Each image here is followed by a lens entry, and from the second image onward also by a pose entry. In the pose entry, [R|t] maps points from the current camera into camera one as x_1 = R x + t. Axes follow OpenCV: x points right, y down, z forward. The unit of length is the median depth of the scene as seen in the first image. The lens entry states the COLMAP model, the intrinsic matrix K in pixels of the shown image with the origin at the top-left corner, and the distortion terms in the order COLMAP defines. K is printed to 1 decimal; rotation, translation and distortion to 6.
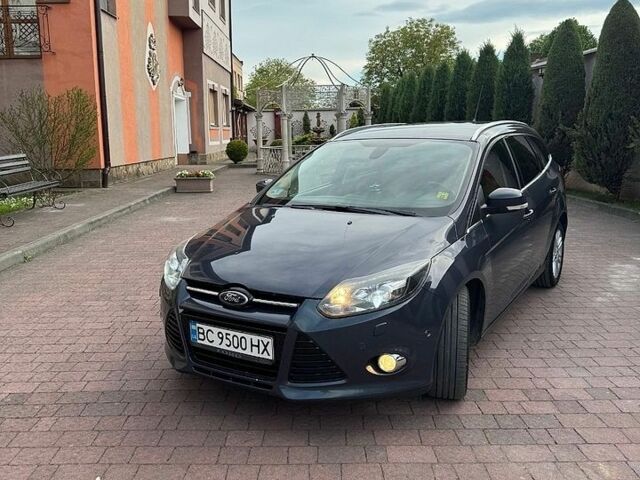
lens RADIAL K [[596.9, 0, 321.7], [0, 596.9, 252.7], [0, 0, 1]] dist [0.079981, -0.150994]
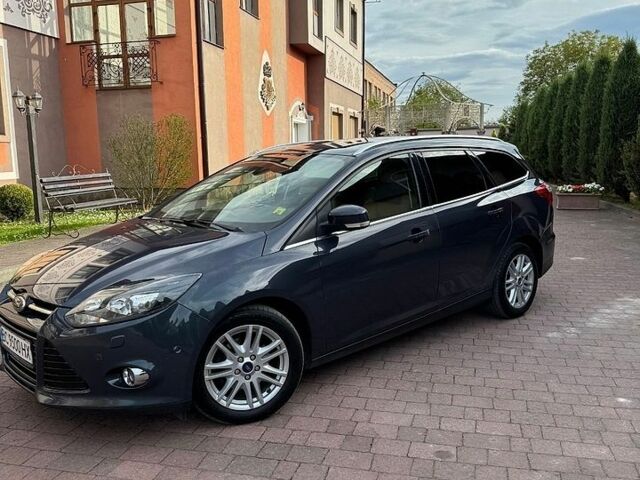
lens RADIAL K [[593.7, 0, 319.7], [0, 593.7, 254.2], [0, 0, 1]] dist [0.114682, -0.224012]
pose [[0.965010, 0.033415, -0.260074, 0.147484], [-0.041588, 0.998797, -0.025987, -0.001052], [0.258893, 0.035894, 0.965239, 0.025372]]
